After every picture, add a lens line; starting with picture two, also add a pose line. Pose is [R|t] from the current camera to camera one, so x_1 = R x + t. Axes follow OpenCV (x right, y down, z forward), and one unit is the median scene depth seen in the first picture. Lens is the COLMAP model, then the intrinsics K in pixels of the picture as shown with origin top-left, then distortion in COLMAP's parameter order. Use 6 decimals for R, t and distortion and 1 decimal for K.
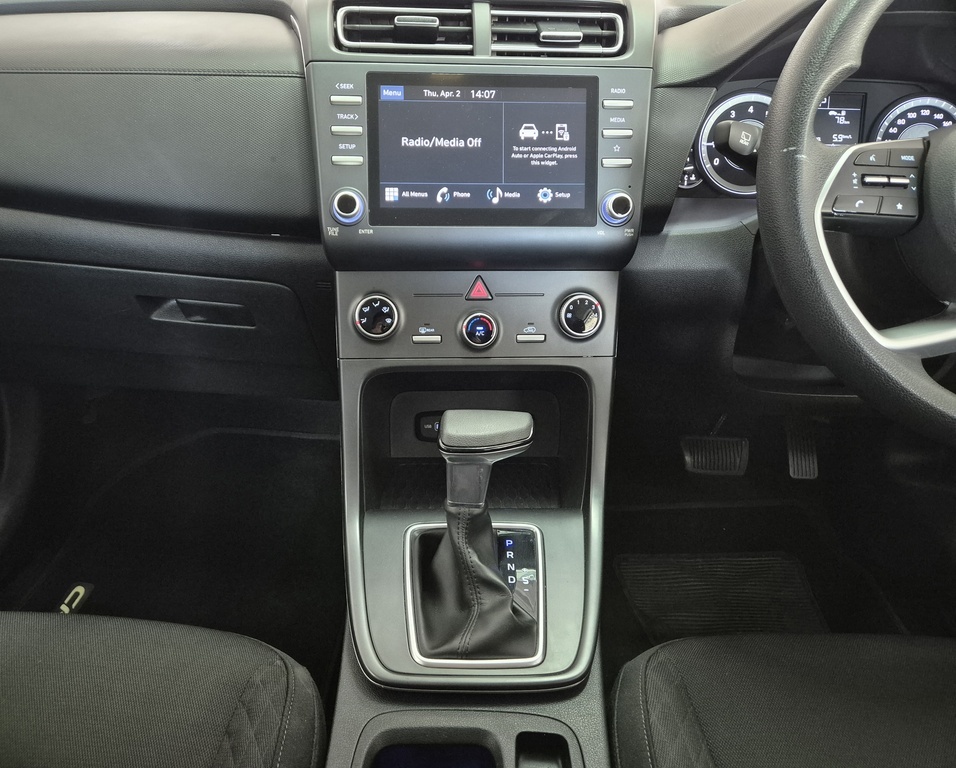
lens RADIAL K [[685.5, 0, 446.0], [0, 685.5, 382.0], [0, 0, 1]] dist [0.075607, -0.077002]
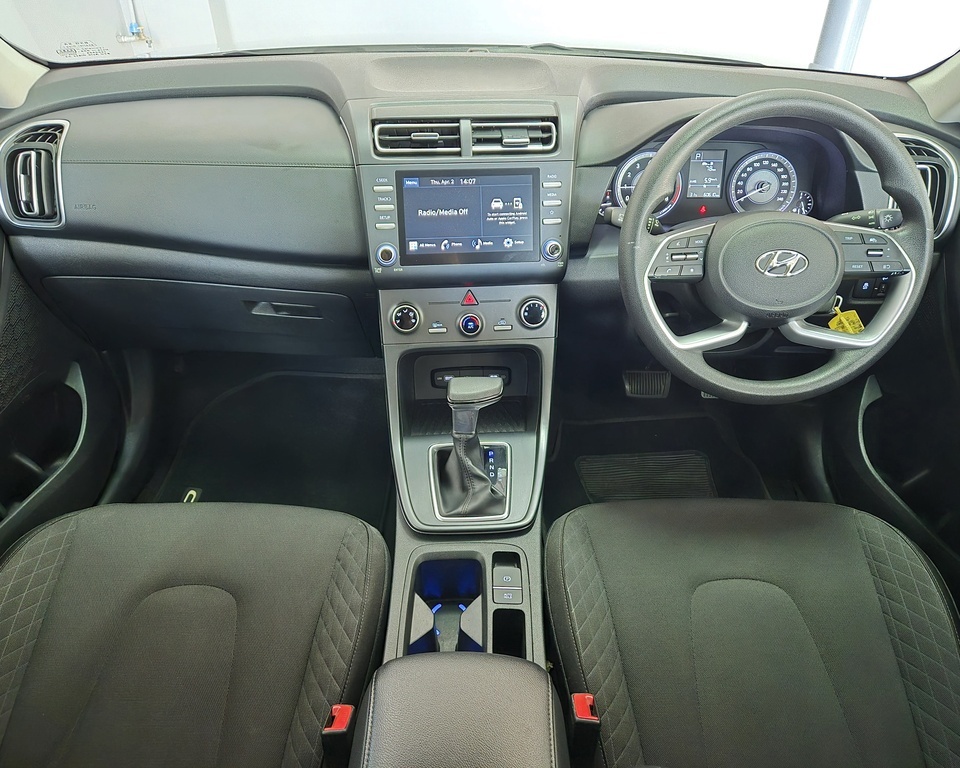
lens RADIAL K [[694.6, 0, 467.5], [0, 694.6, 382.9], [0, 0, 1]] dist [0.074905, -0.082077]
pose [[0.999432, -0.029210, 0.016801, 0.010841], [0.026632, 0.990175, 0.137276, -0.166028], [-0.020646, -0.136750, 0.990390, -0.633983]]
